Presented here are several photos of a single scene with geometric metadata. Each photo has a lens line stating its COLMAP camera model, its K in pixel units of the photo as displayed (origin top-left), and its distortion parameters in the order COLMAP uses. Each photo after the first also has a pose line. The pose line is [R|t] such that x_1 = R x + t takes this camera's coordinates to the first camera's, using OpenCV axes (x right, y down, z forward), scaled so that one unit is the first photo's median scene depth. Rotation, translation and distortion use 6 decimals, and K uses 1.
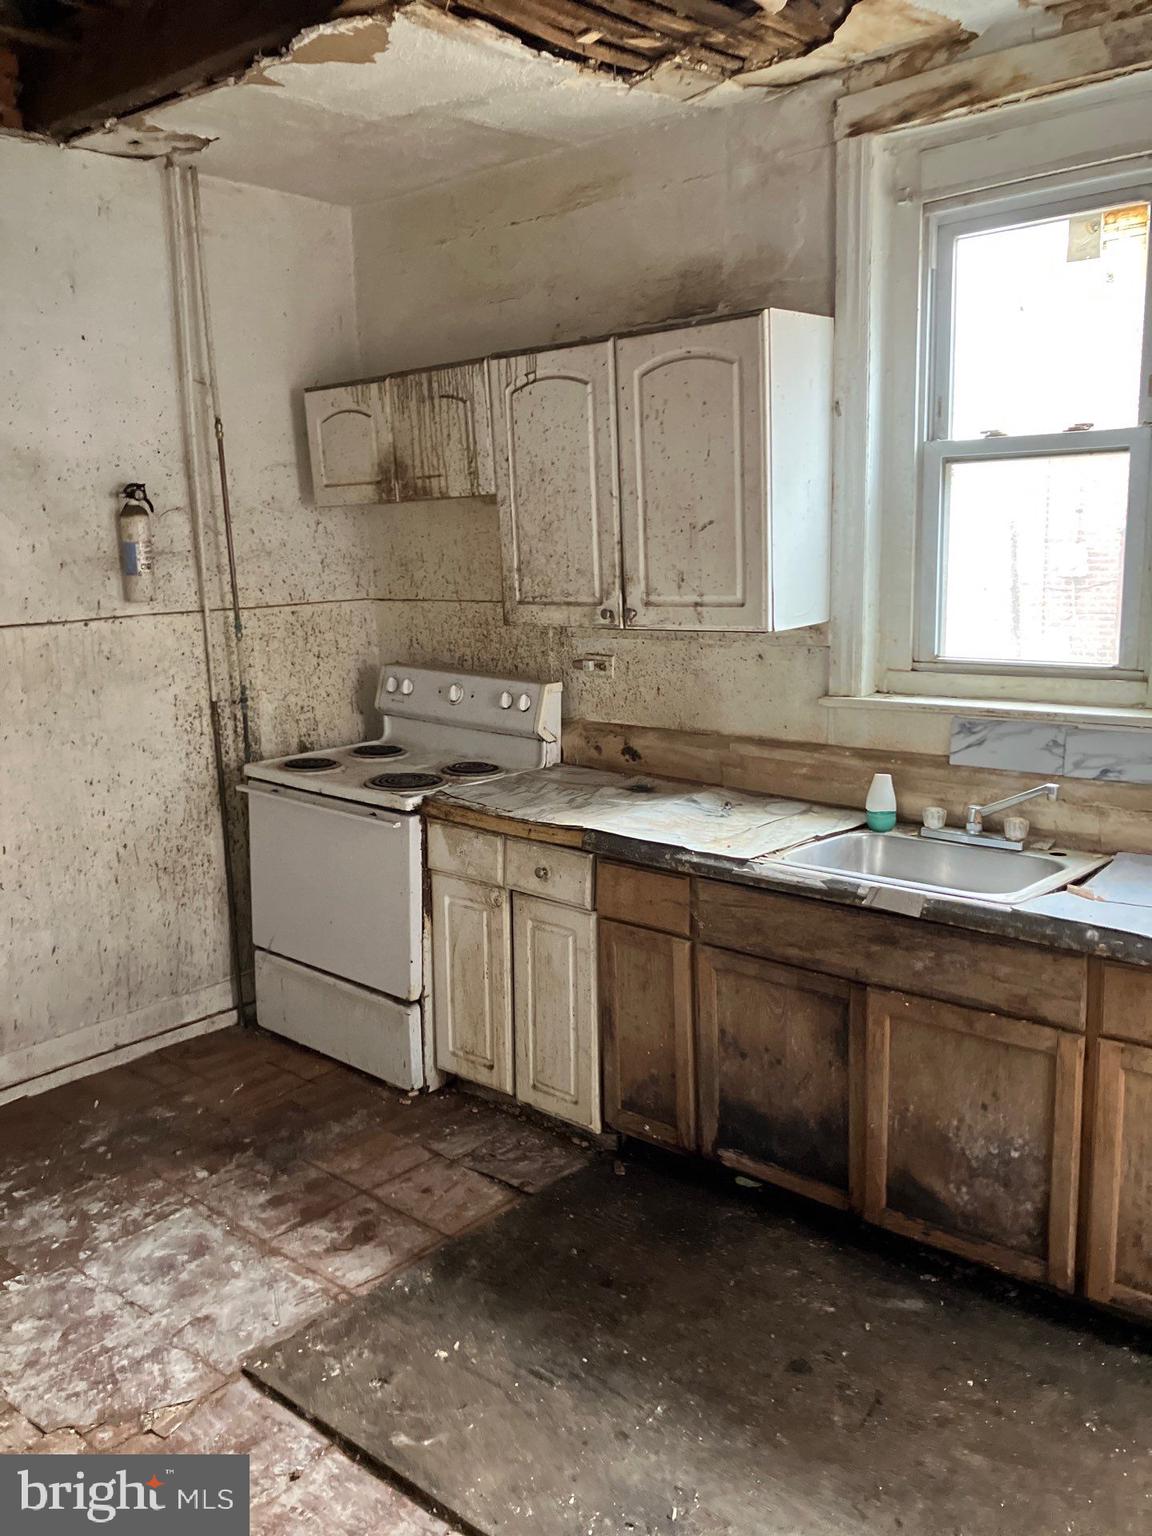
lens RADIAL K [[1247.5, 0, 561.0], [0, 1247.5, 760.0], [0, 0, 1]] dist [0.032668, -0.037645]
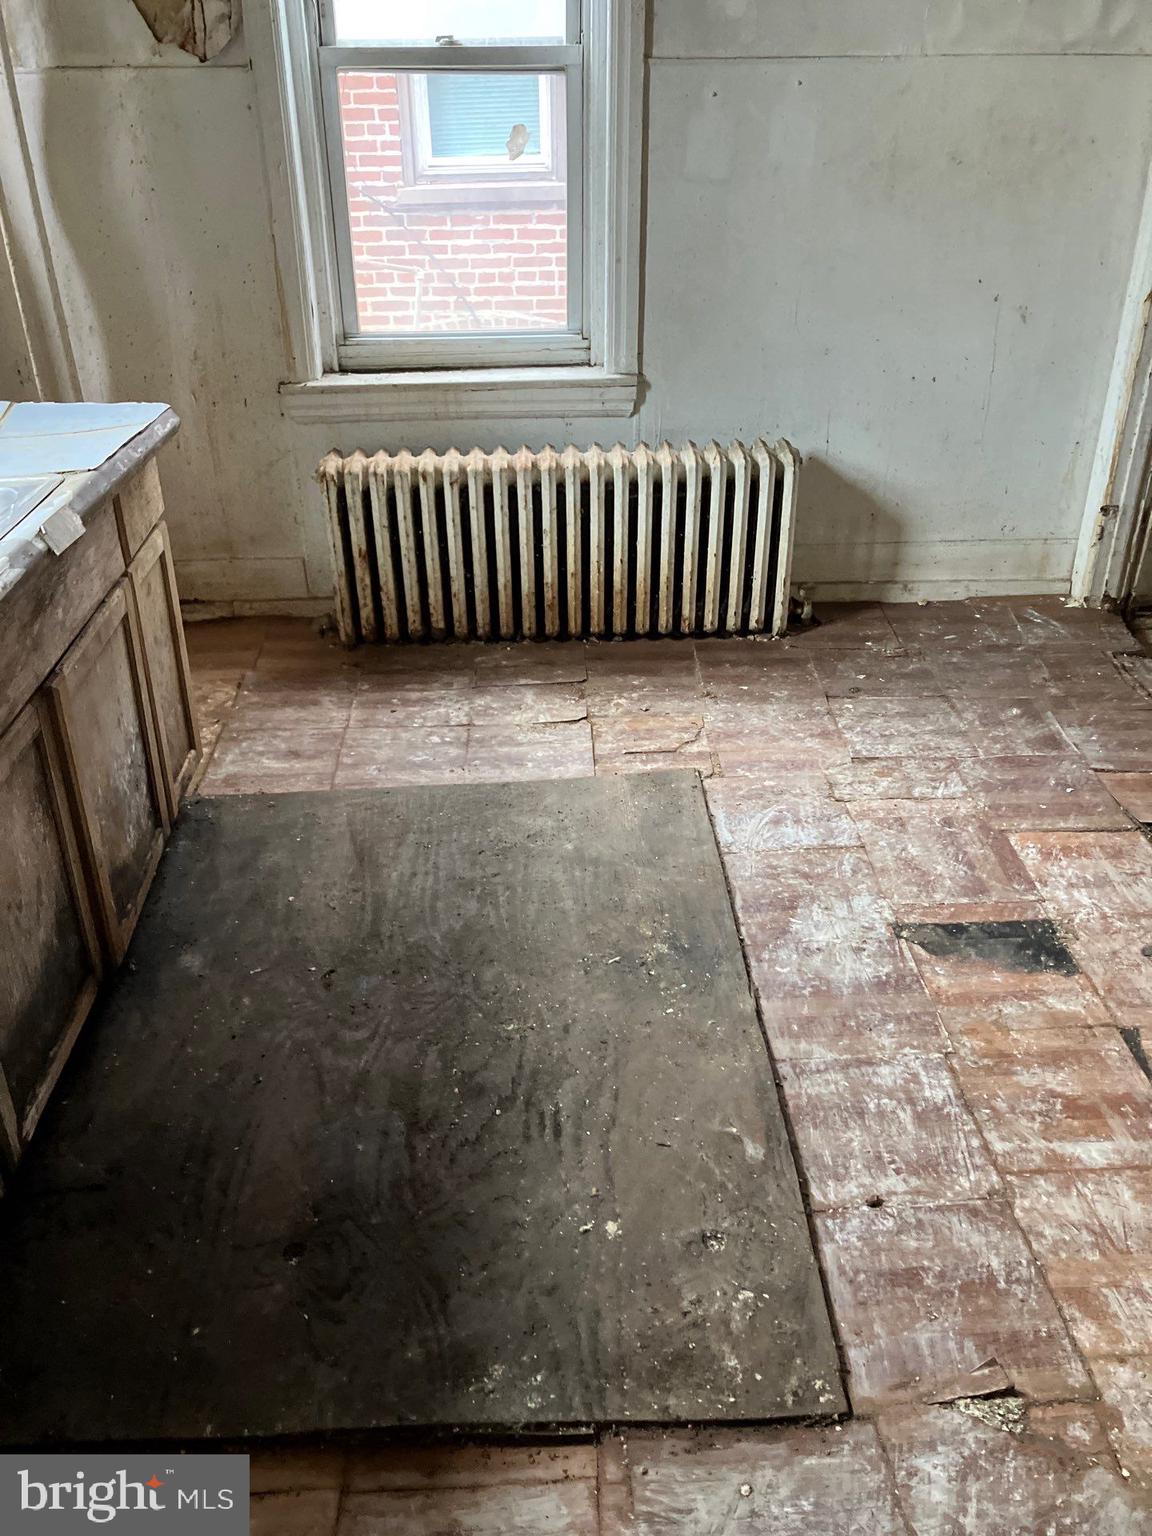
lens RADIAL K [[1247.5, 0, 572.2], [0, 1247.5, 768.0], [0, 0, 1]] dist [0.032668, -0.037645]
pose [[-0.678870, -0.346539, 0.647338, -0.351646], [0.152556, 0.795814, 0.586009, -0.121704], [-0.718236, 0.496579, -0.487387, 0.963976]]
